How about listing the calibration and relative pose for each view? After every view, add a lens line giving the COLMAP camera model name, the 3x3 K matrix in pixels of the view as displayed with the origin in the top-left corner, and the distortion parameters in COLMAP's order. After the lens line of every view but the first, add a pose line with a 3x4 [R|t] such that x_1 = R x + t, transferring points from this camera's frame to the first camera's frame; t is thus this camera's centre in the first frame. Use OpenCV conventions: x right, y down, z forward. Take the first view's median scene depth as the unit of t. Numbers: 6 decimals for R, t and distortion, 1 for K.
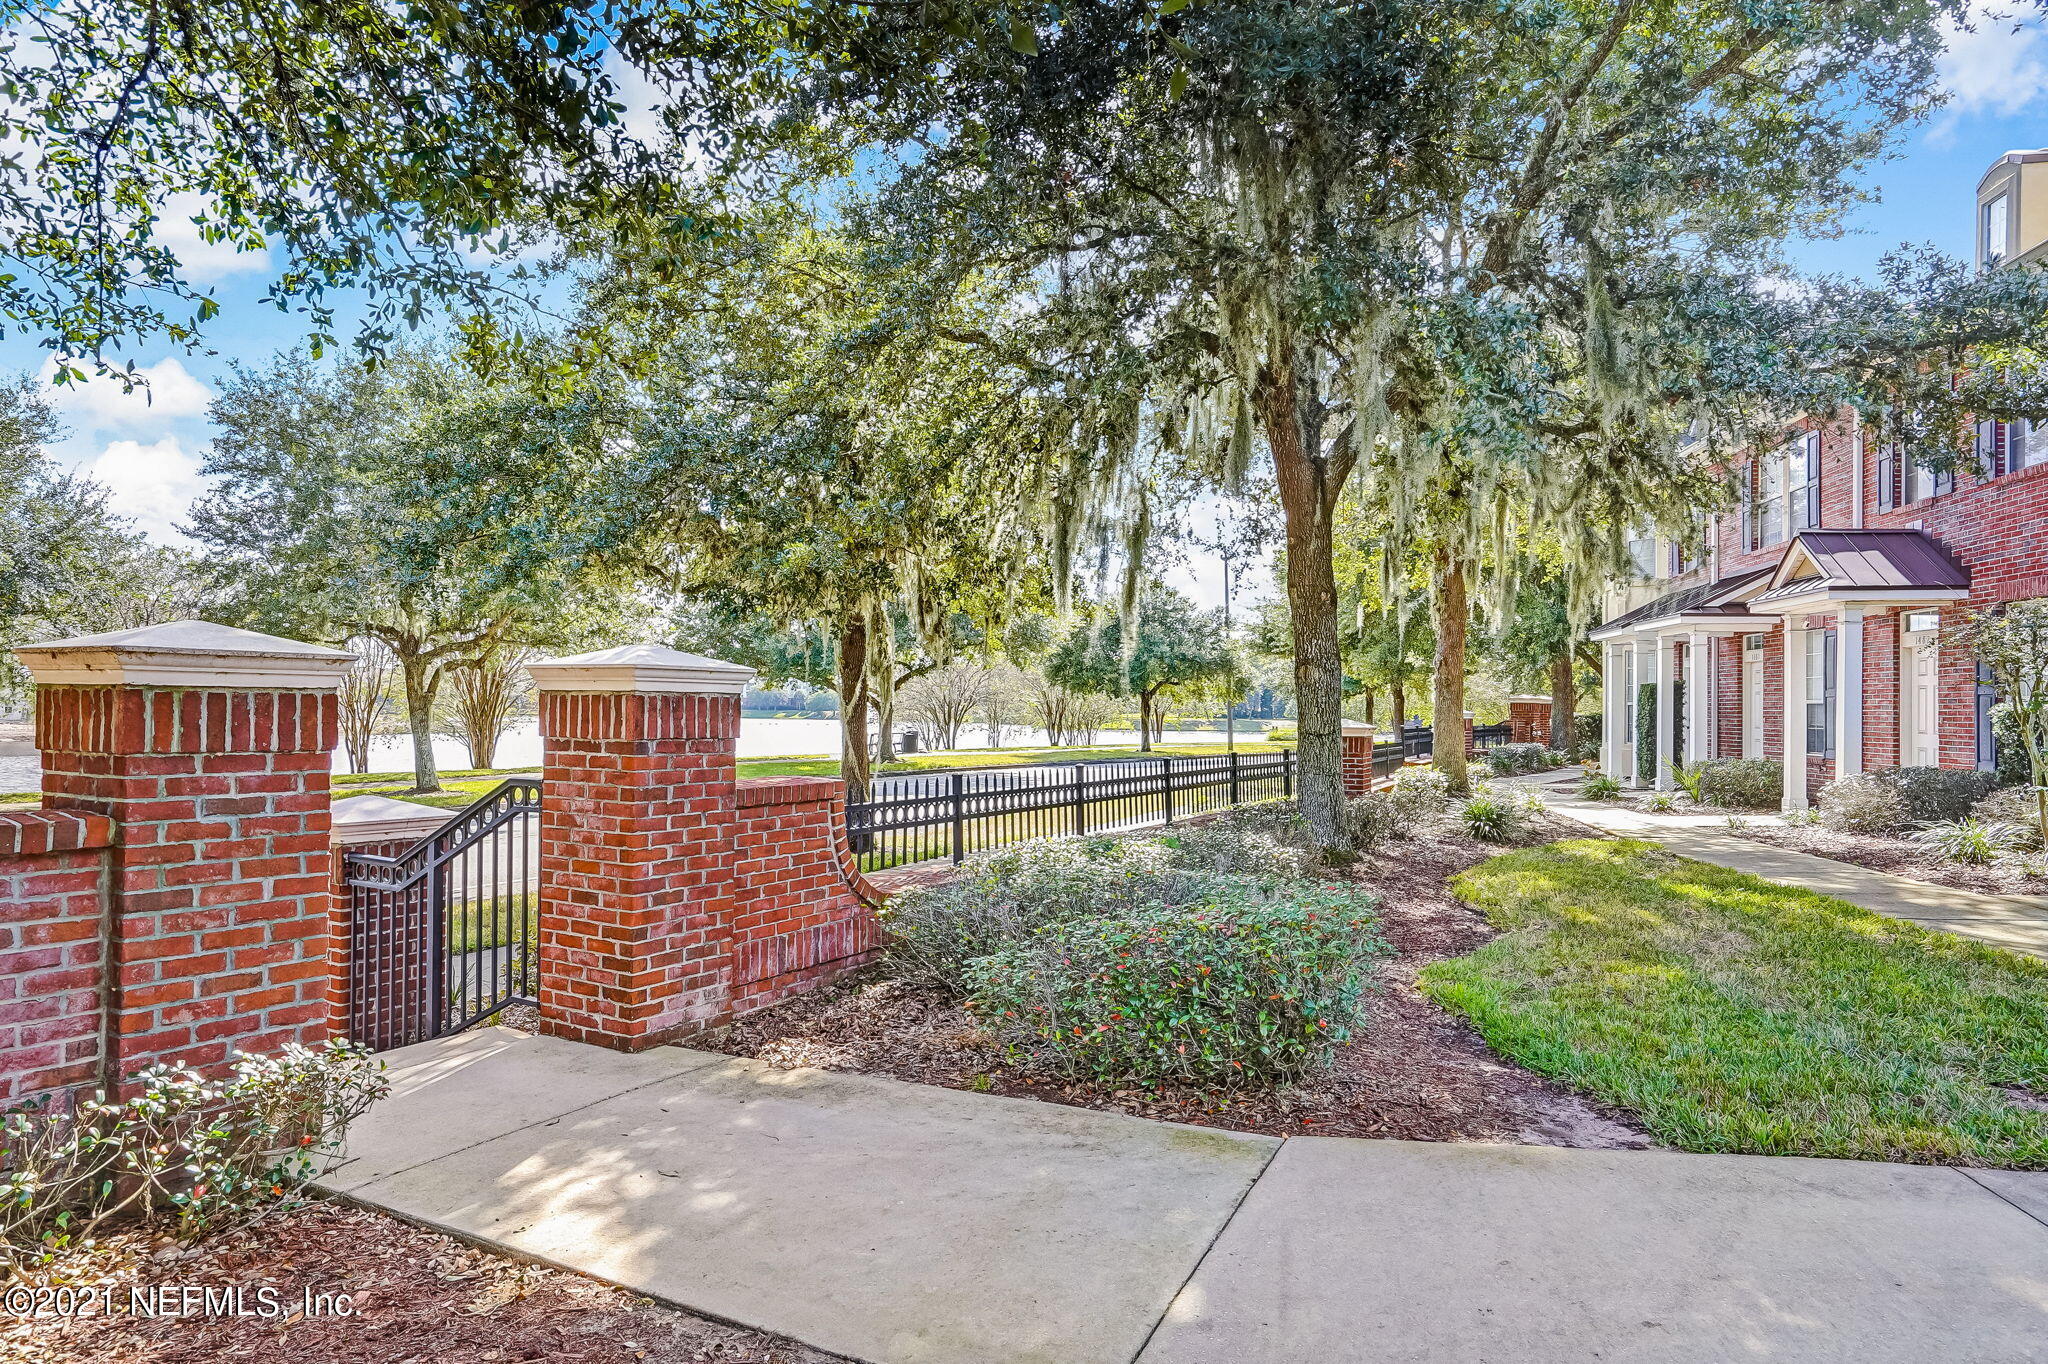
lens RADIAL K [[1253.8, 0, 1025.2], [0, 1253.8, 708.0], [0, 0, 1]] dist [0.000688, 0.001325]
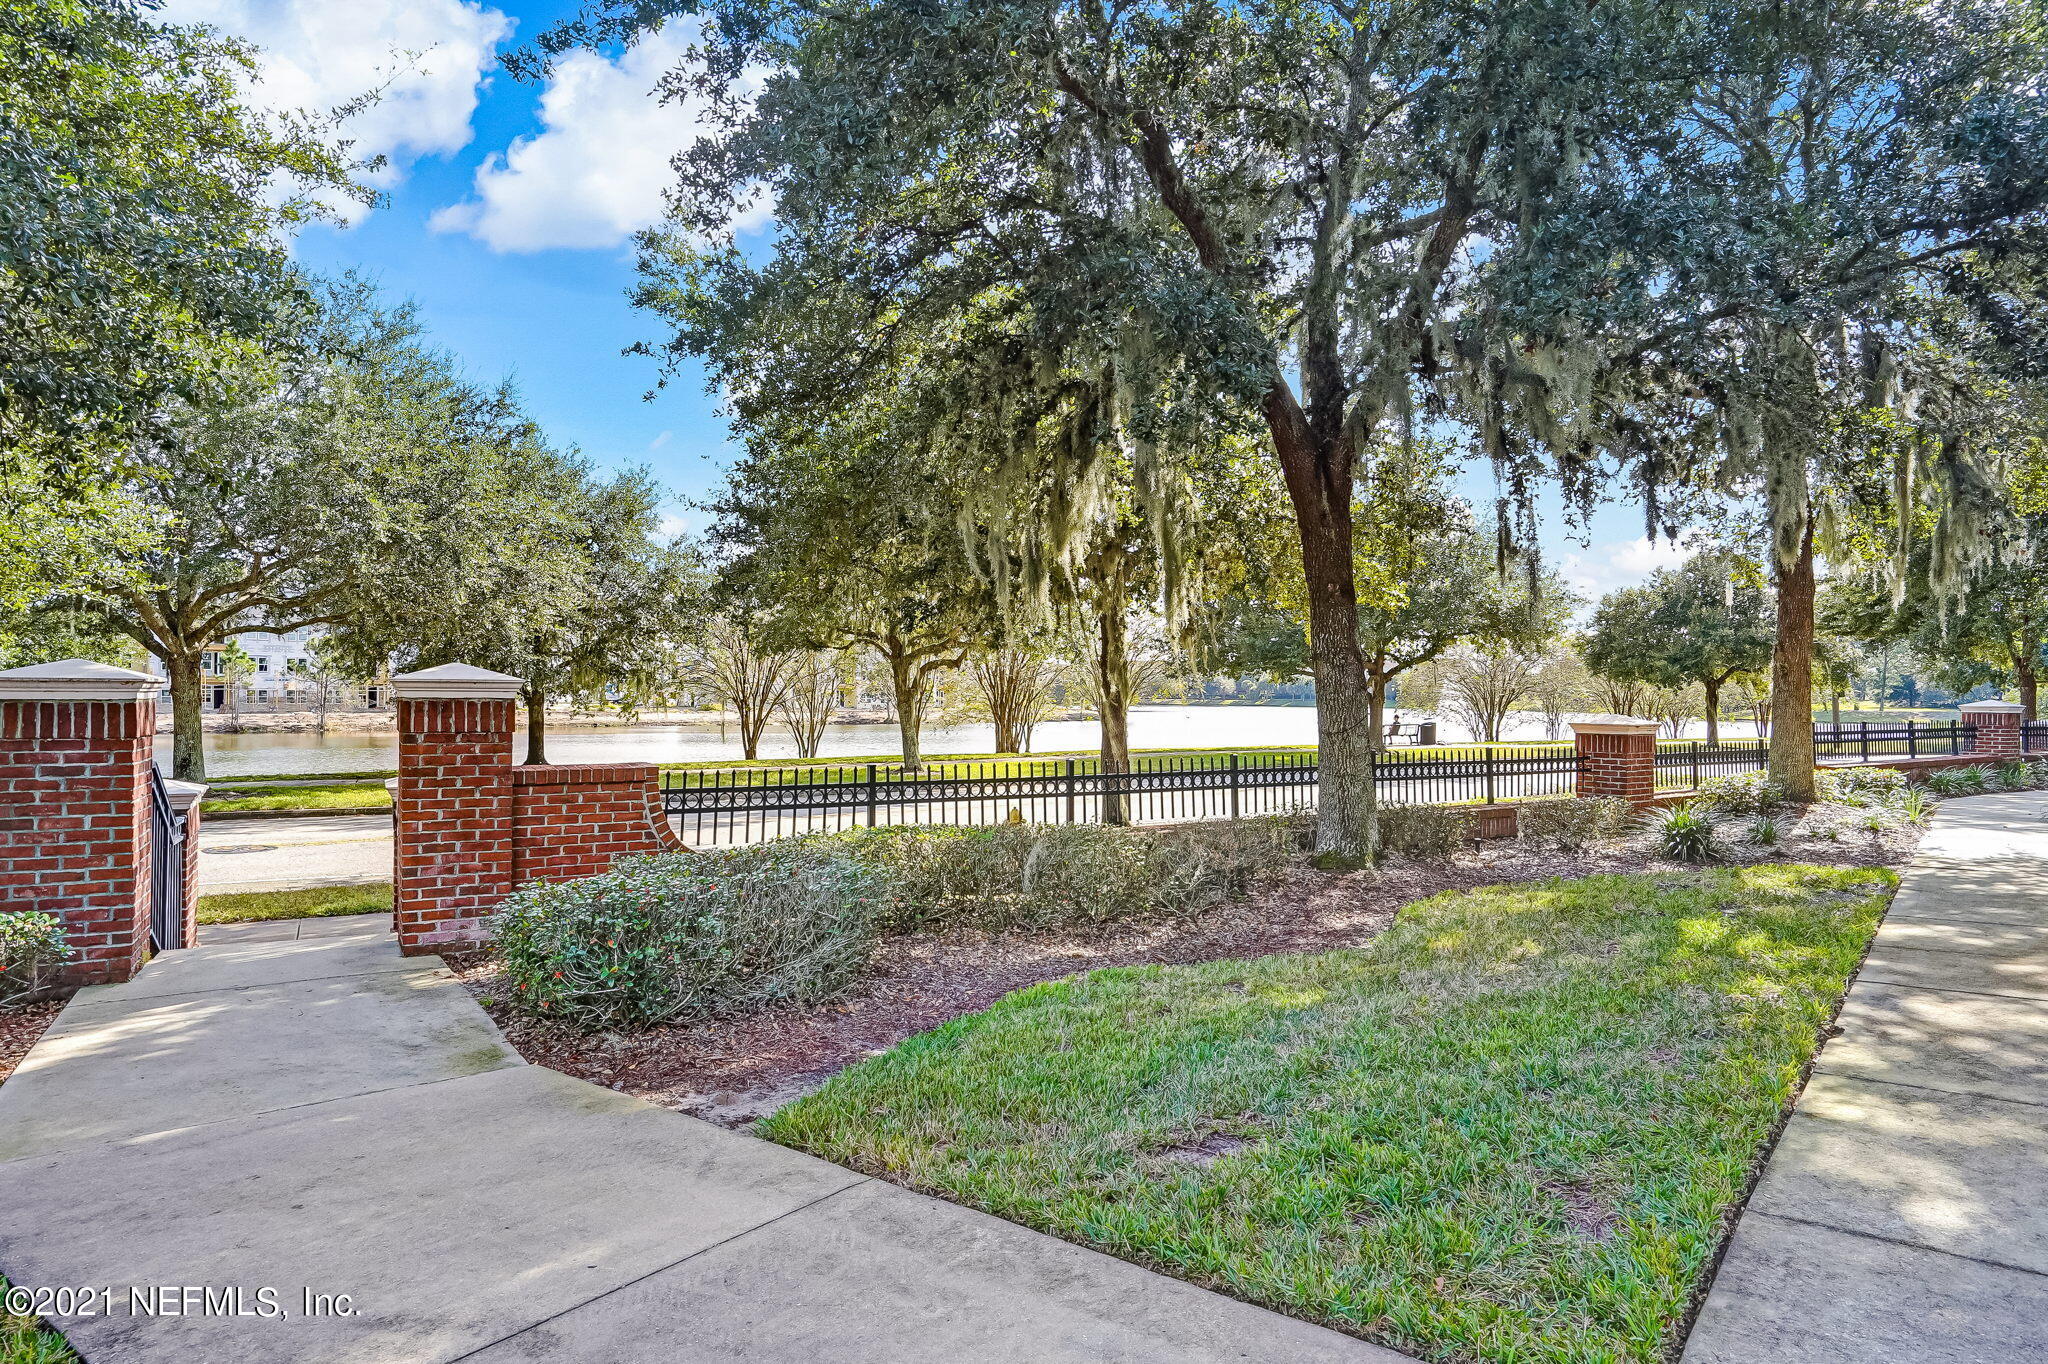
lens RADIAL K [[1215.2, 0, 1030.8], [0, 1215.2, 694.4], [0, 0, 1]] dist [-0.028962, 0.032833]
pose [[0.877152, -0.004310, -0.480194, 0.910731], [0.002993, 0.999989, -0.003508, -0.010026], [0.480204, 0.001640, 0.877155, 0.149624]]
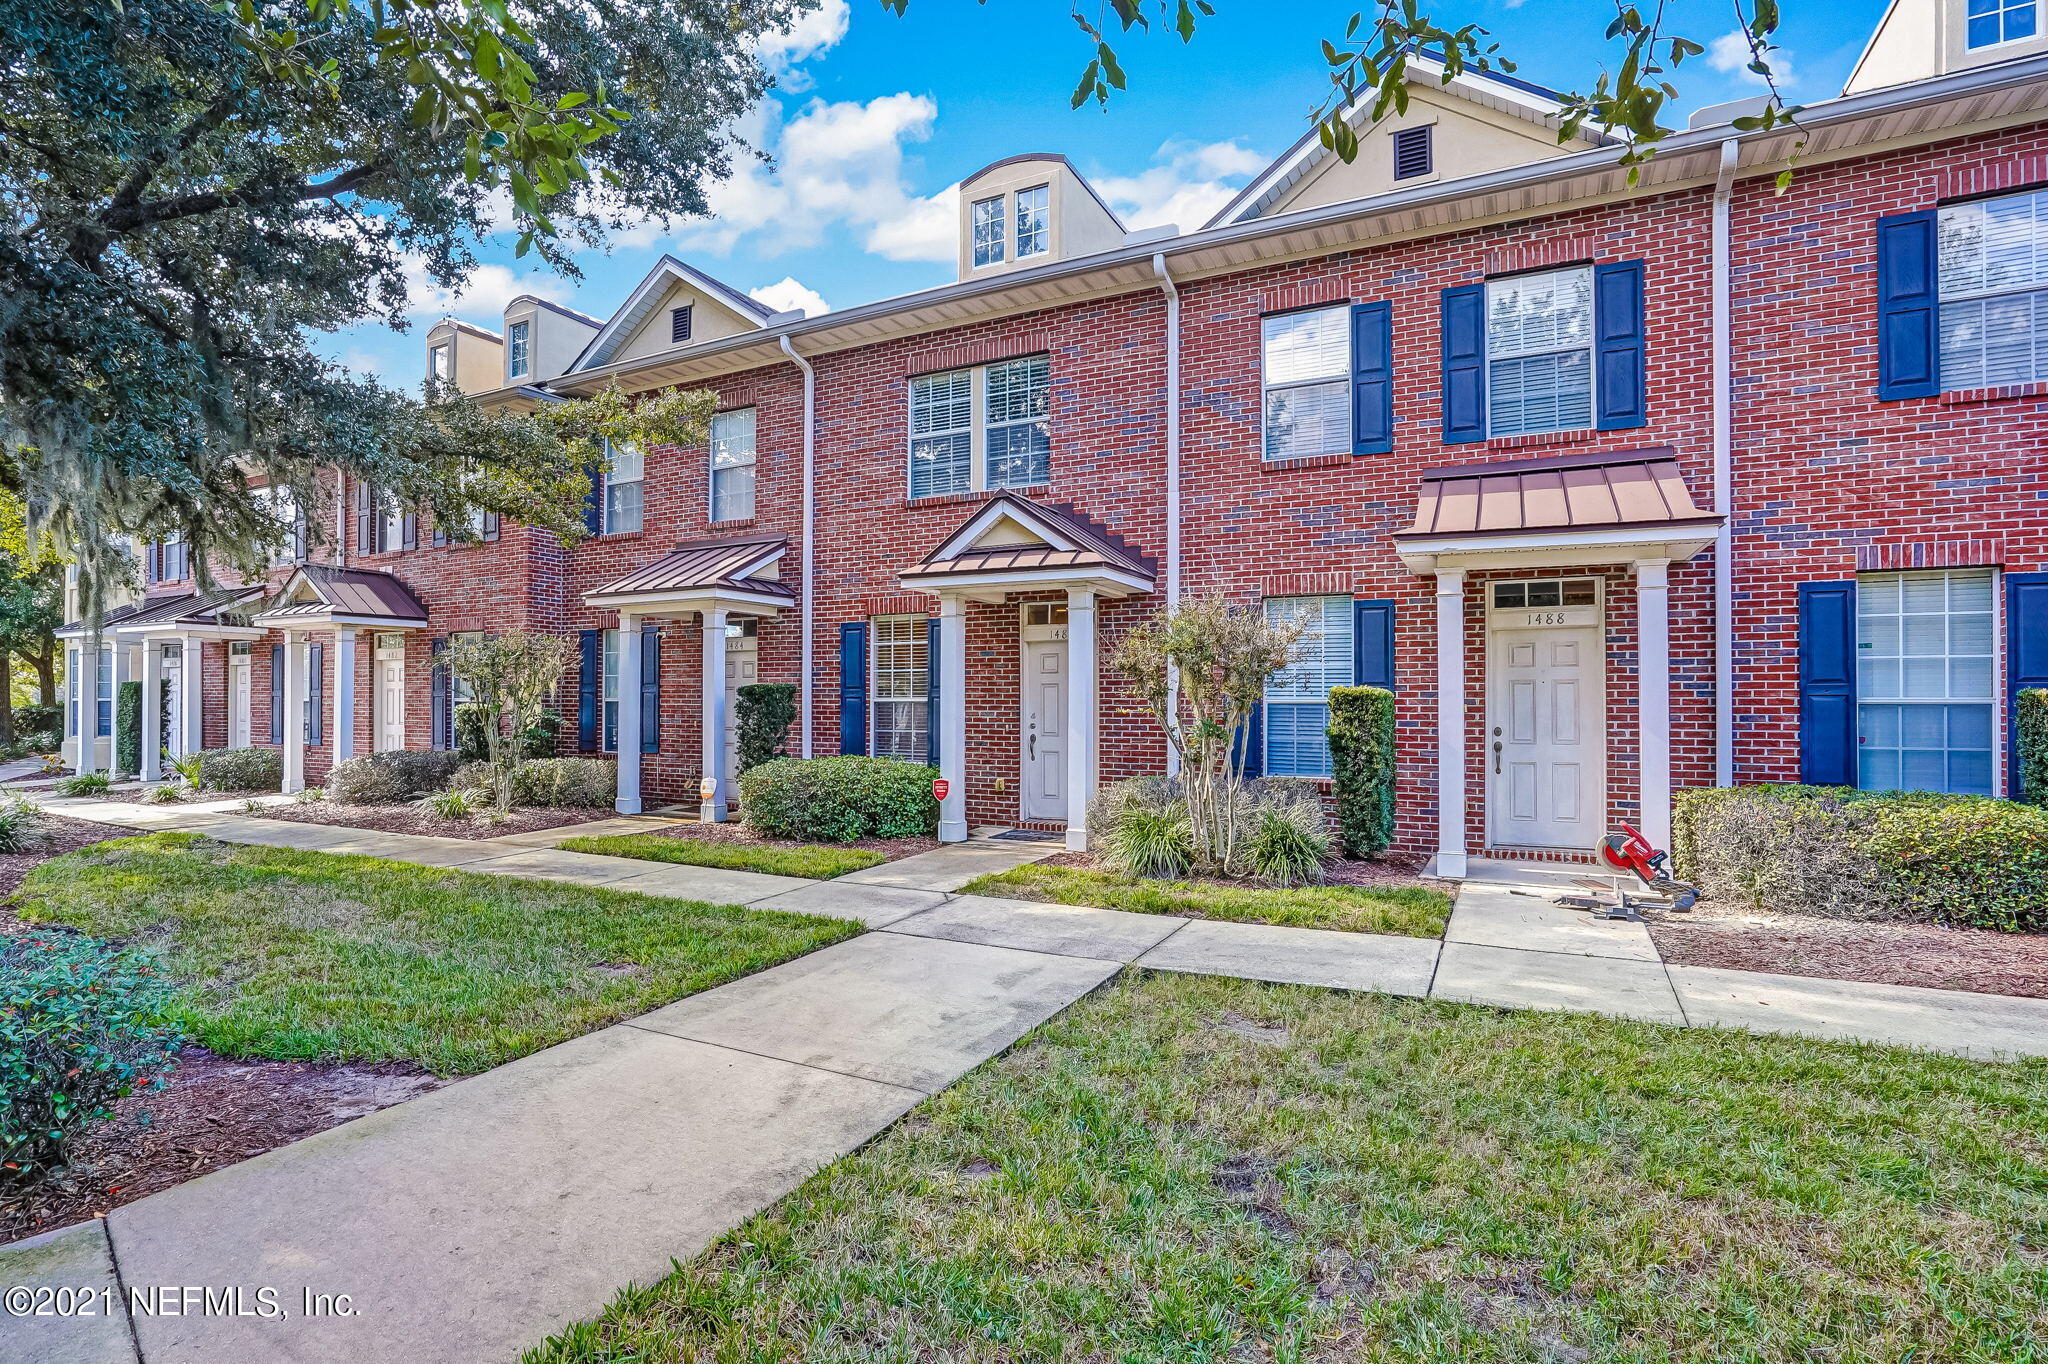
lens RADIAL K [[989.4, 0, 1016.6], [0, 989.4, 691.1], [0, 0, 1]] dist [-0.026078, 0.000590]
pose [[0.307204, 0.004081, 0.951635, -0.198873], [-0.002436, 0.999991, -0.003502, -0.034840], [-0.951640, -0.001242, 0.307211, 0.098846]]
